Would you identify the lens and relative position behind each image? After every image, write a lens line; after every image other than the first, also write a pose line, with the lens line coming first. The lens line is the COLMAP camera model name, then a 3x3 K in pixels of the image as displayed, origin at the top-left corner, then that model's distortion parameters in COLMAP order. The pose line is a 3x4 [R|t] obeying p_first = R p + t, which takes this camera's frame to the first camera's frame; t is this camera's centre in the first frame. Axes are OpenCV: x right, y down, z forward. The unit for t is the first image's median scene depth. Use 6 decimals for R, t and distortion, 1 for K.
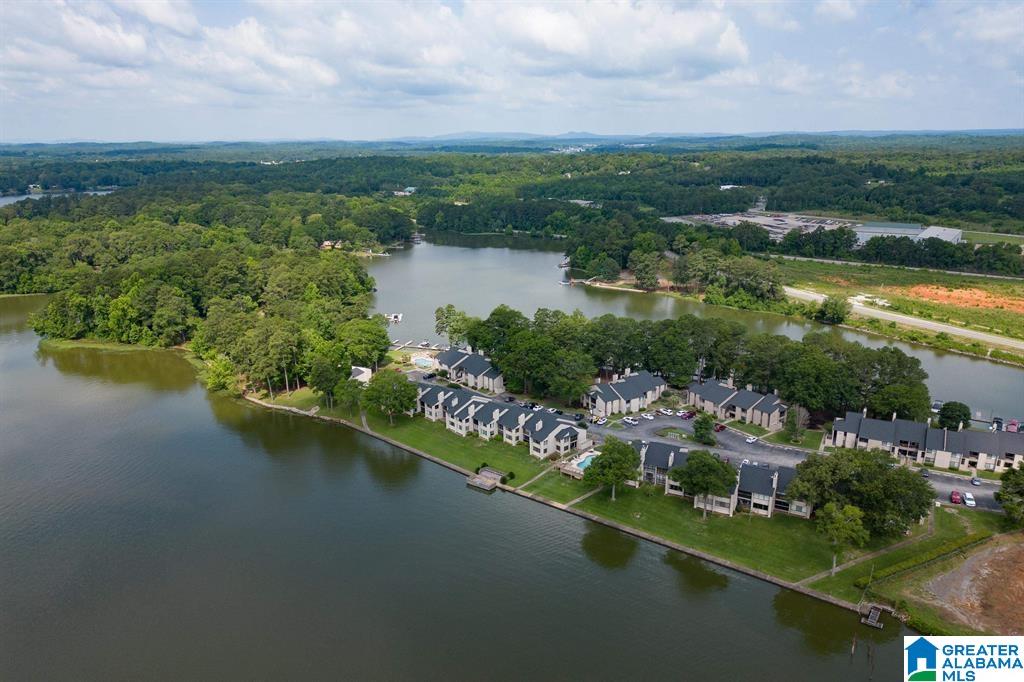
lens RADIAL K [[712.8, 0, 512.0], [0, 712.8, 341.0], [0, 0, 1]] dist [0.055825, -0.054307]
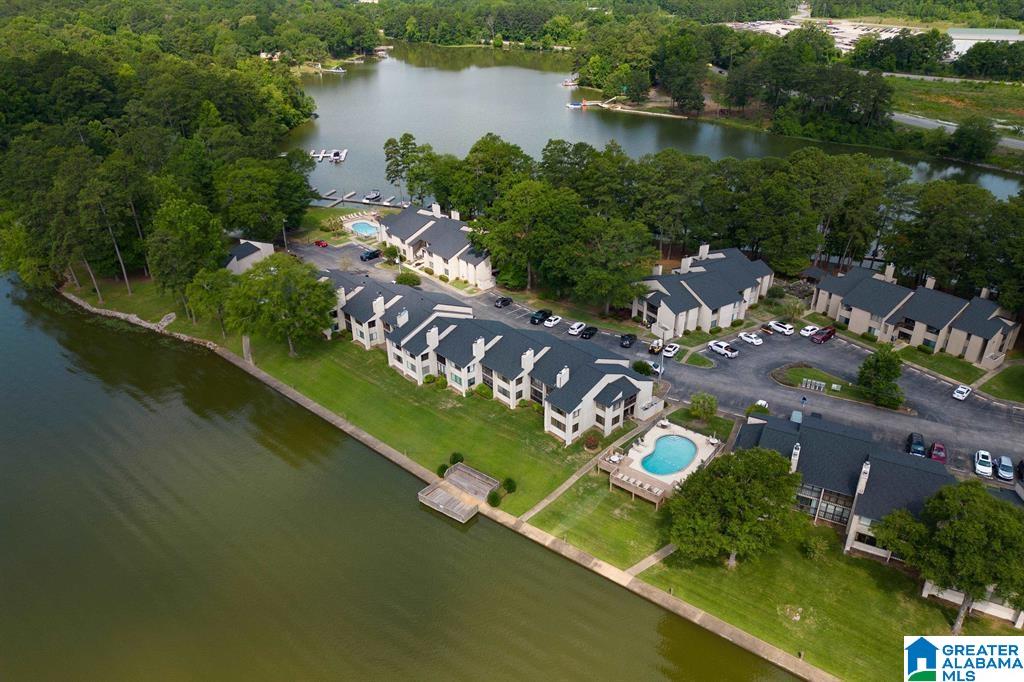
lens RADIAL K [[712.8, 0, 512.0], [0, 712.8, 341.0], [0, 0, 1]] dist [0.055825, -0.054307]
pose [[0.999885, -0.005481, 0.014146, -0.004602], [0.002227, 0.975377, 0.220531, -0.015752], [-0.015006, -0.220474, 0.975277, 0.434894]]
